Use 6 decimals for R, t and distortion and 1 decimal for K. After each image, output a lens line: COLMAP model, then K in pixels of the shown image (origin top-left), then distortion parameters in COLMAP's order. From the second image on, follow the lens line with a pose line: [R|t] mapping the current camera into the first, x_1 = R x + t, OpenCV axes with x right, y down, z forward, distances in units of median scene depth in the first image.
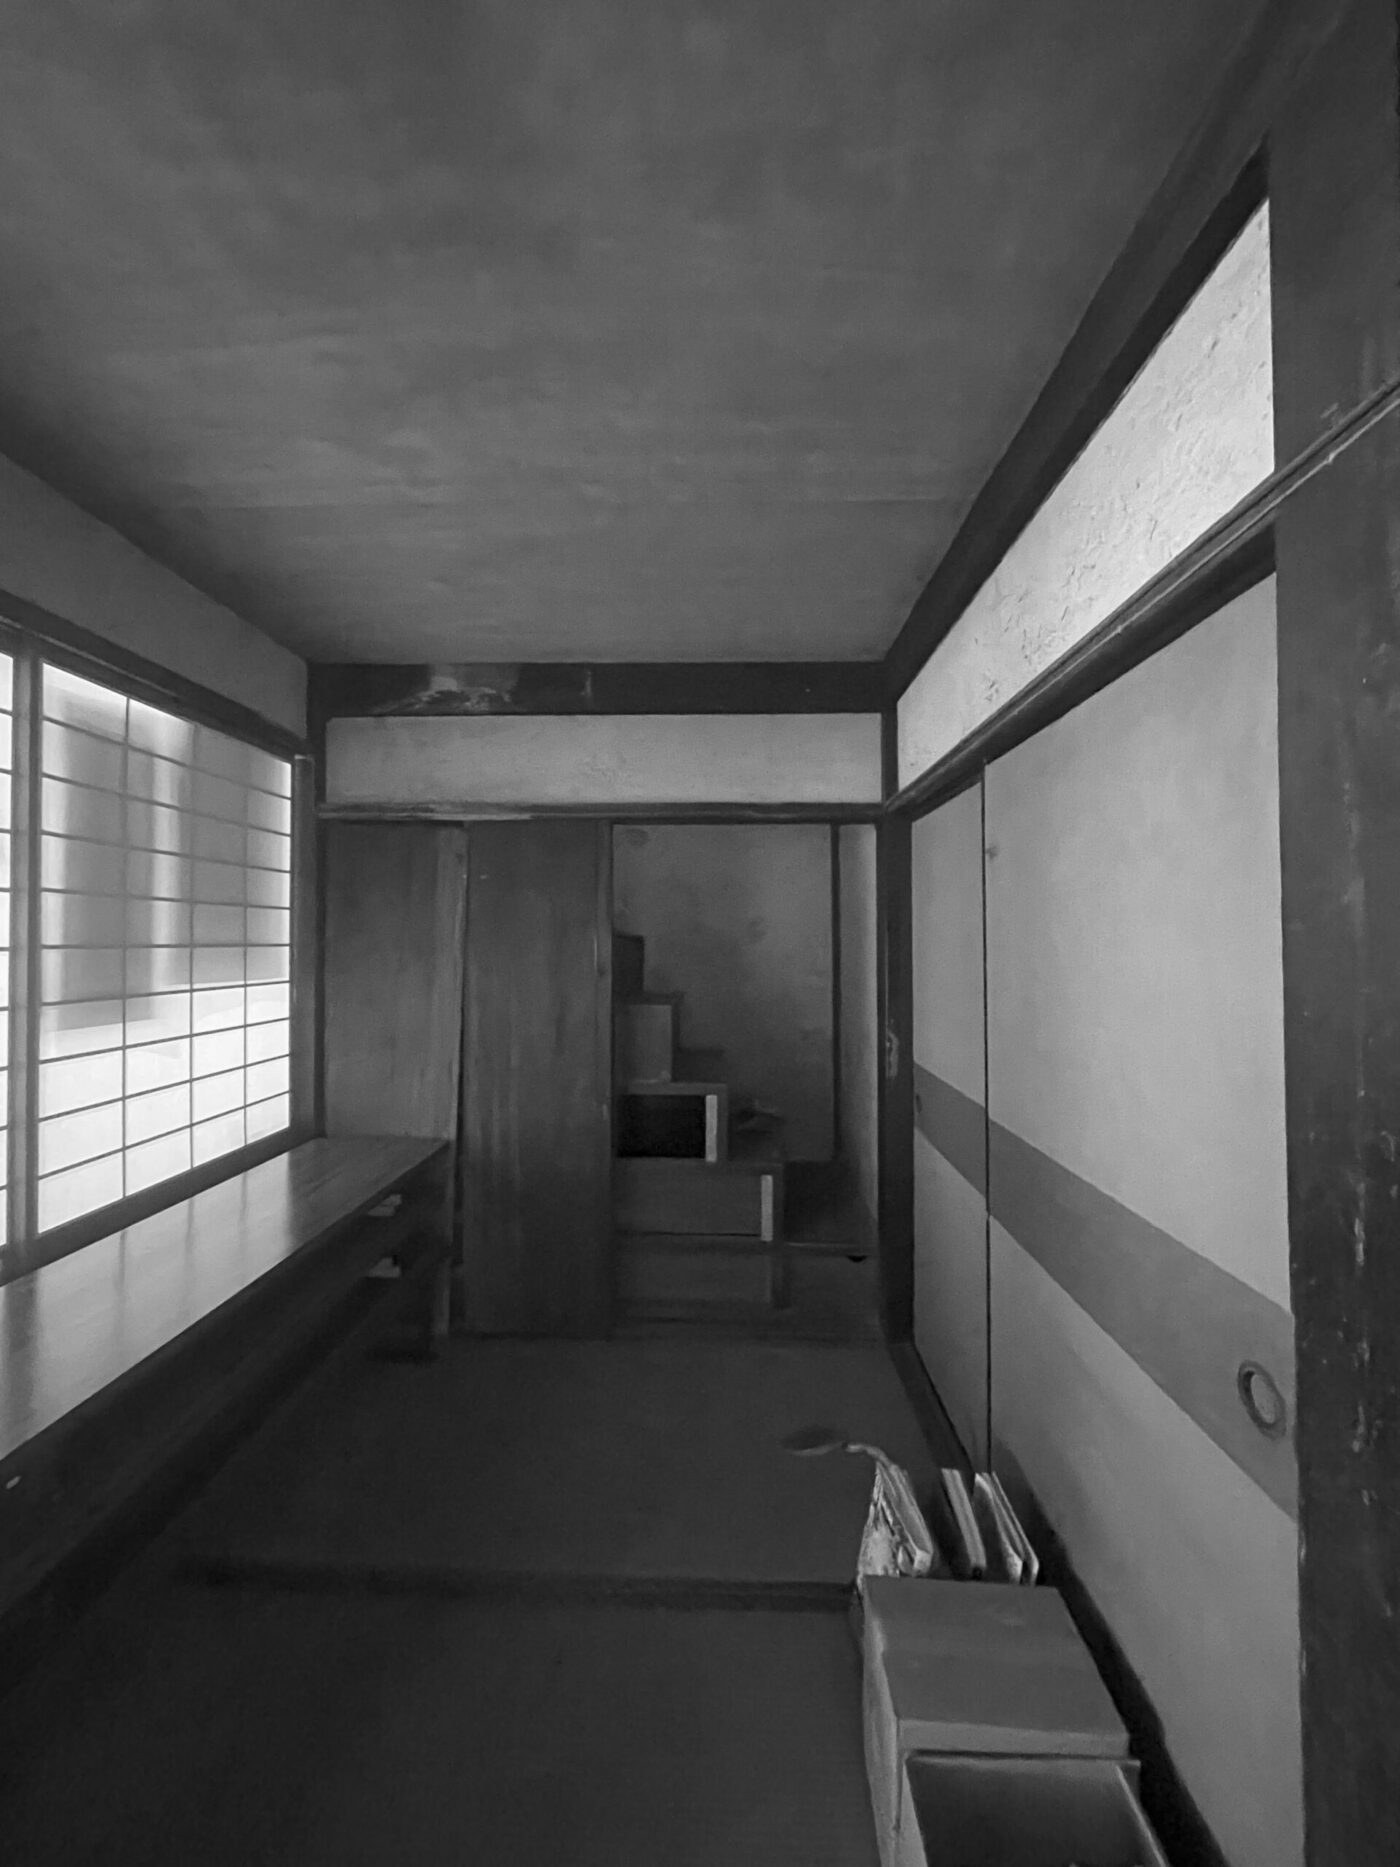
lens RADIAL K [[752.1, 0, 700.5], [0, 752.1, 935.1], [0, 0, 1]] dist [-0.001178, -0.000396]
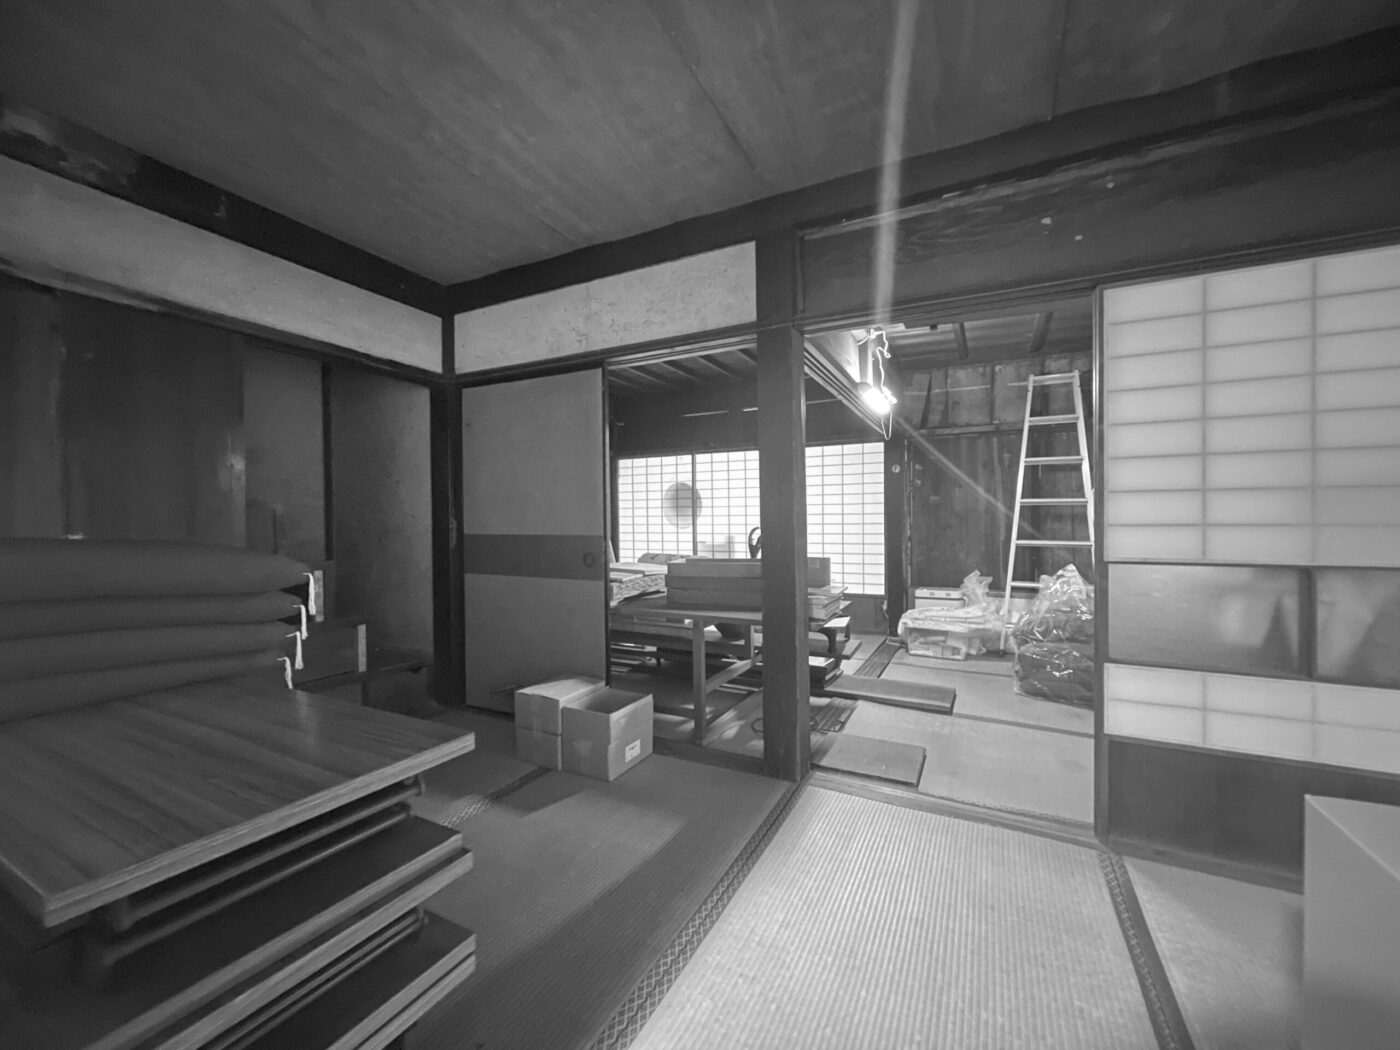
lens RADIAL K [[564.0, 0, 699.2], [0, 564.0, 524.8], [0, 0, 1]] dist [-0.001178, -0.000396]
pose [[0.426278, -0.007013, 0.904565, -0.603390], [-0.000954, 0.999966, 0.008202, 0.130004], [-0.904592, -0.004359, 0.426257, -0.004461]]
